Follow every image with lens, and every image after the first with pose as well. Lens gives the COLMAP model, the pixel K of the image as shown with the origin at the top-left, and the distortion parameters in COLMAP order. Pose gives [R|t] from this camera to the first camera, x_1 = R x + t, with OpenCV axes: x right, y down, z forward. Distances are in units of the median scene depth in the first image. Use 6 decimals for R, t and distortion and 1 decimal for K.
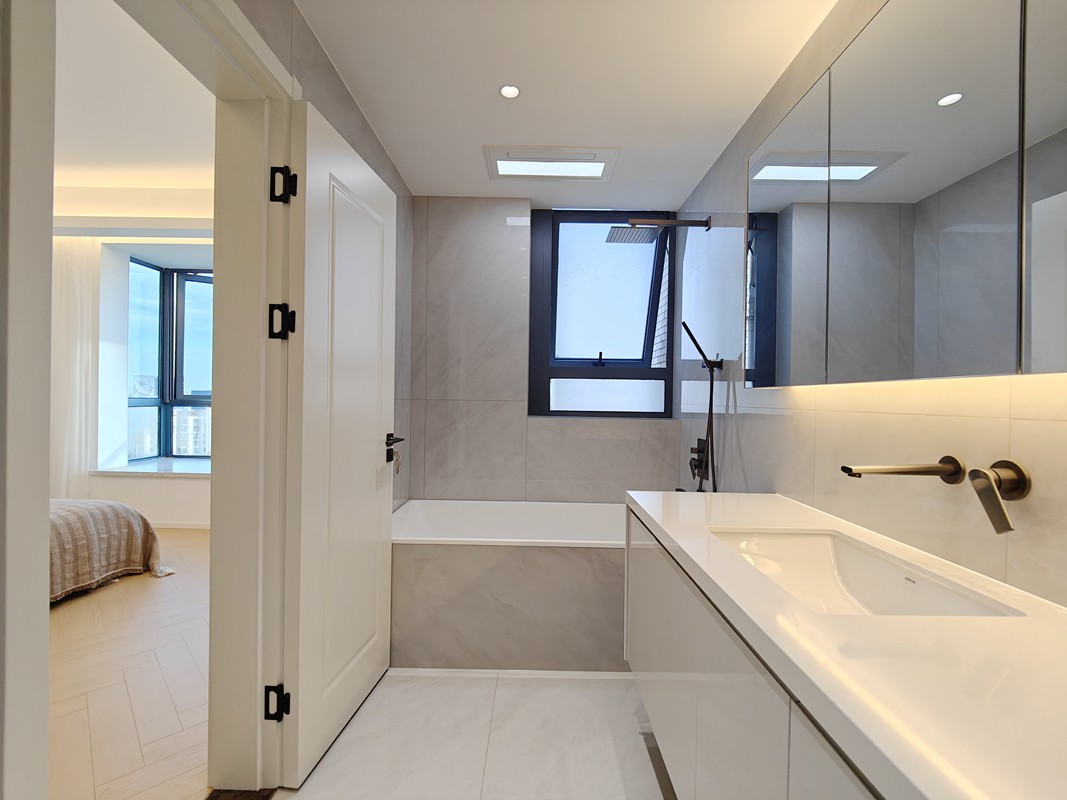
lens RADIAL K [[468.9, 0, 533.5], [0, 468.9, 400.0], [0, 0, 1]] dist [0.014299, -0.011255]
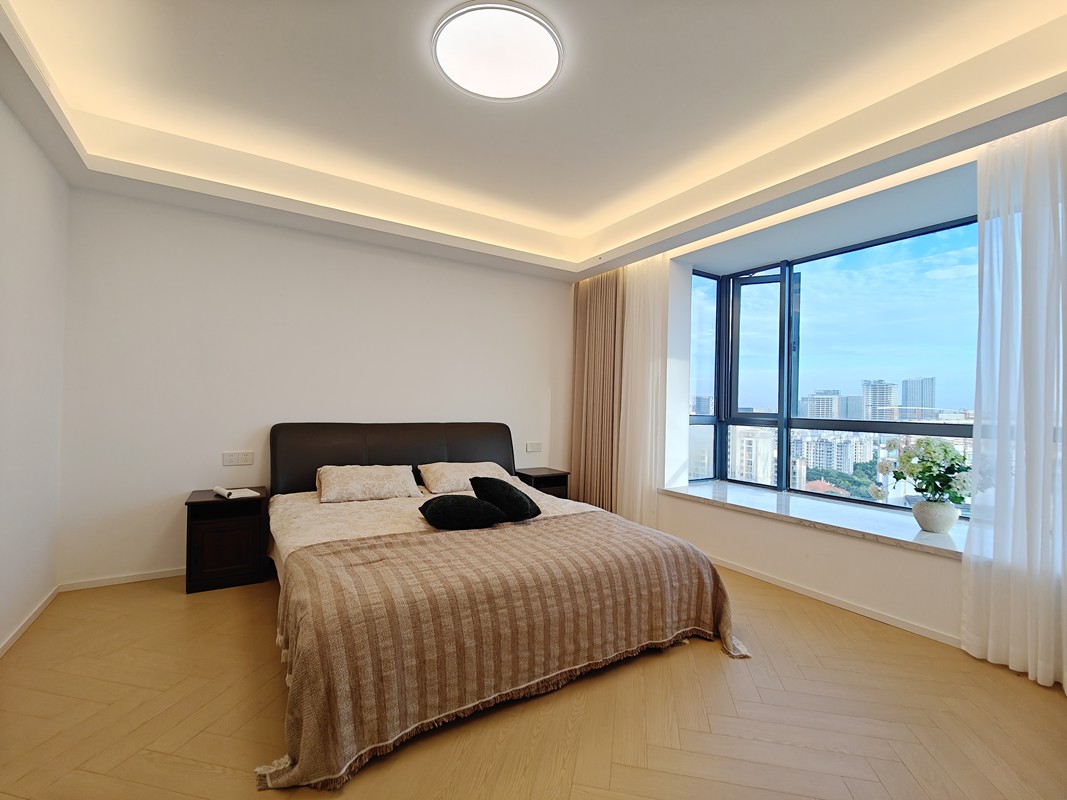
lens RADIAL K [[468.9, 0, 533.5], [0, 468.9, 400.0], [0, 0, 1]] dist [0.014299, -0.011255]
pose [[0.538062, -0.010902, -0.842835, -0.324858], [-0.019188, 0.999499, -0.025178, -0.006707], [0.842687, 0.029719, 0.537583, 0.314429]]
